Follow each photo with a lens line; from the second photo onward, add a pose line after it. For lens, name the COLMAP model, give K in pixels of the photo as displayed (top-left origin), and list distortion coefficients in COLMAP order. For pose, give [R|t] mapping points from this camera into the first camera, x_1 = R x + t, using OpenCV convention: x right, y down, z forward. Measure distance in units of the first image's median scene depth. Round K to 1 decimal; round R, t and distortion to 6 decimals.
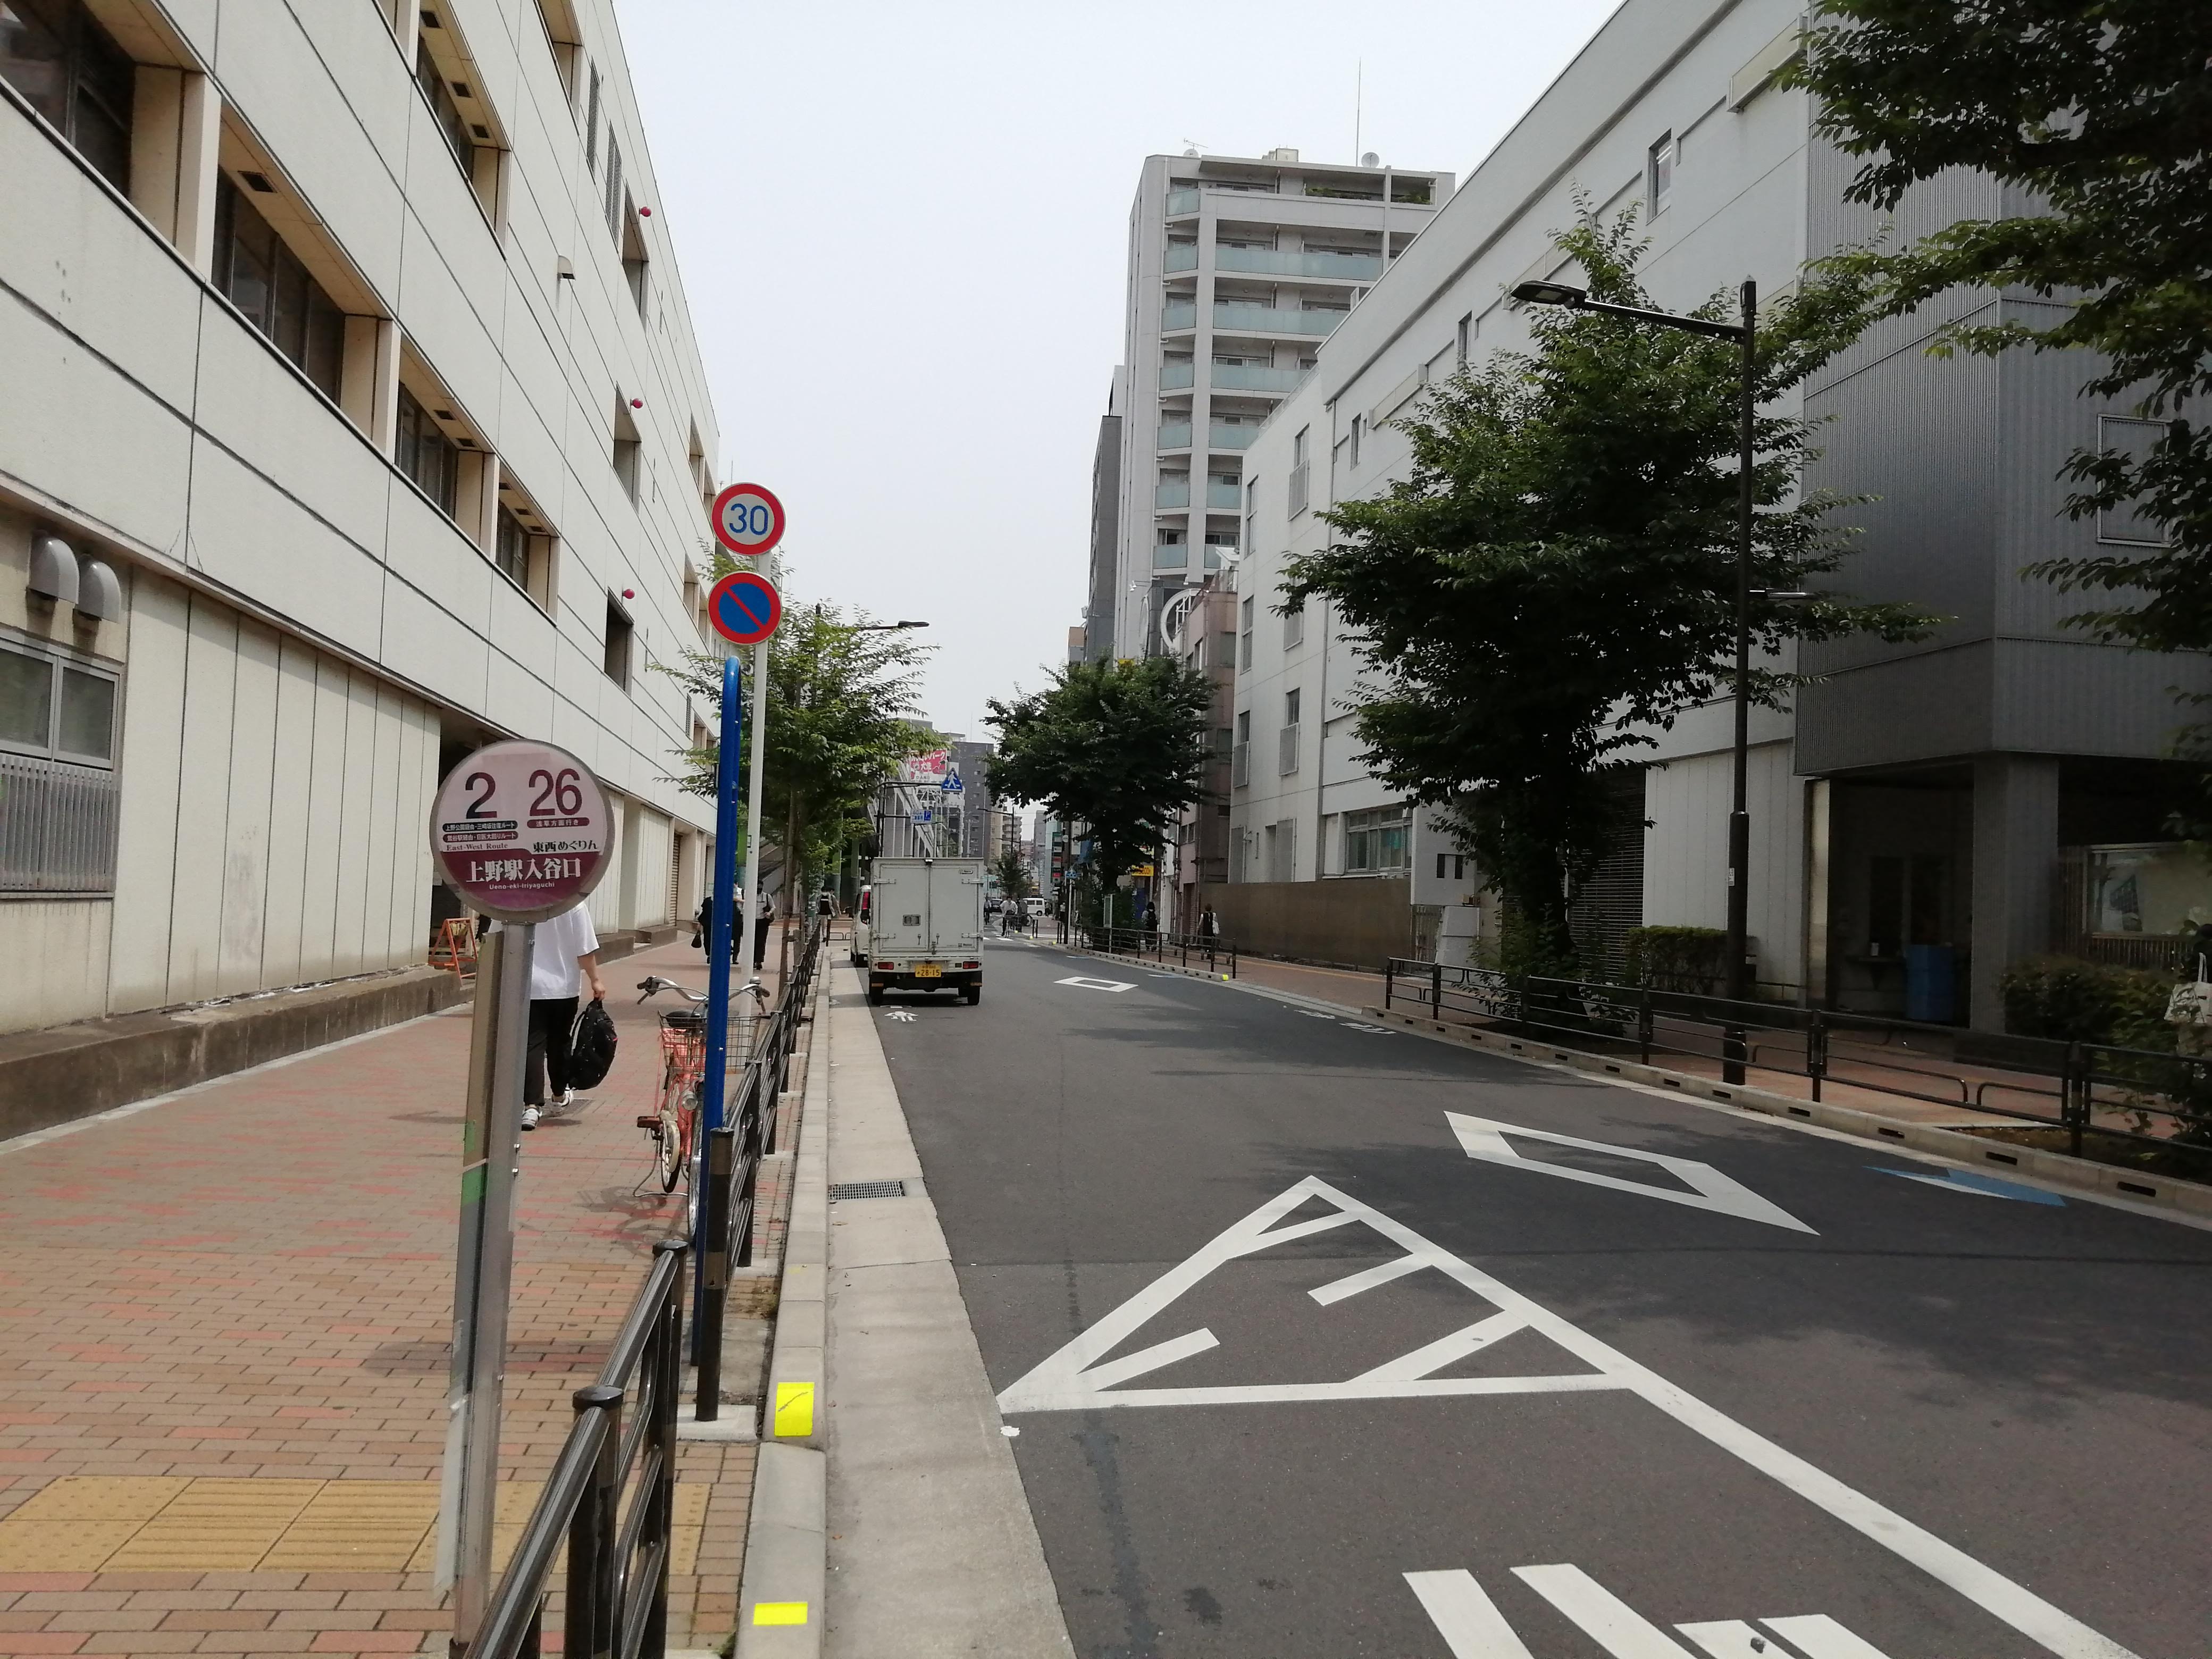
lens RADIAL K [[1864.4, 0, 1134.2], [0, 1864.4, 825.8], [0, 0, 1]] dist [0.057121, -0.115642]
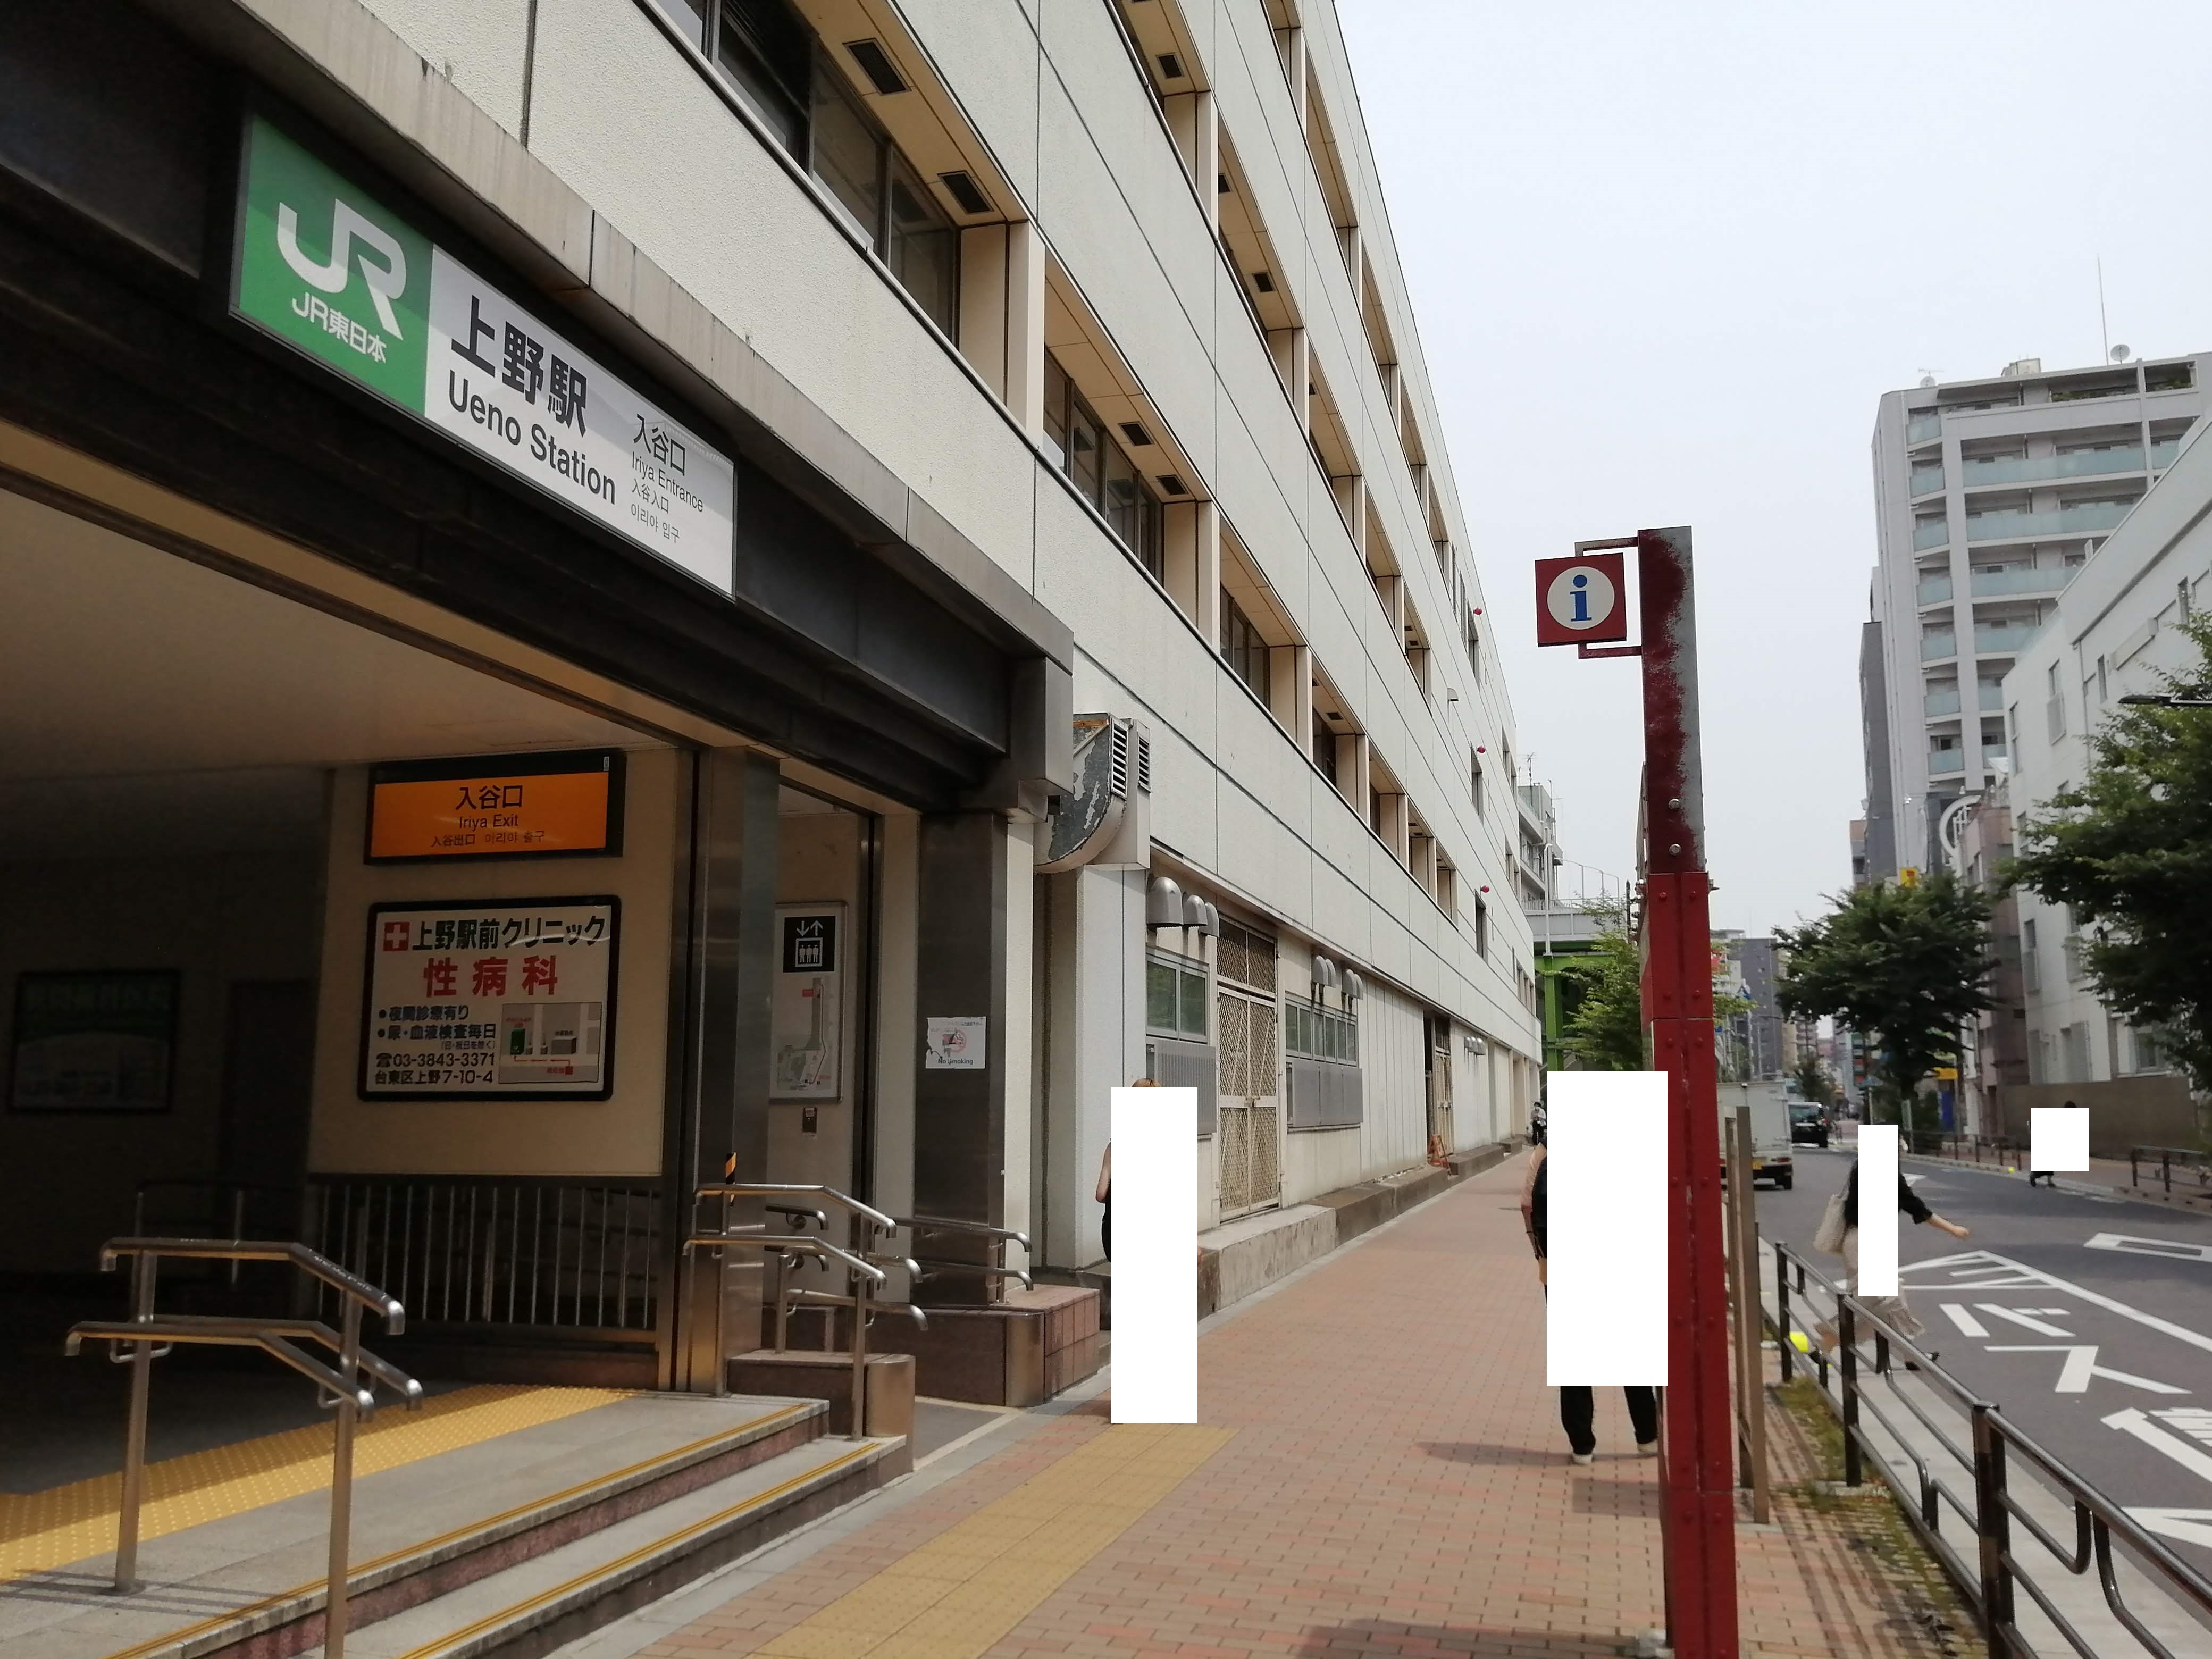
lens RADIAL K [[1864.4, 0, 1134.2], [0, 1864.4, 825.8], [0, 0, 1]] dist [0.057121, -0.115642]
pose [[0.916639, -0.094278, -0.388440, 0.012194], [0.049776, 0.991145, -0.123099, -0.008225], [0.396606, 0.093503, 0.913215, -0.171787]]
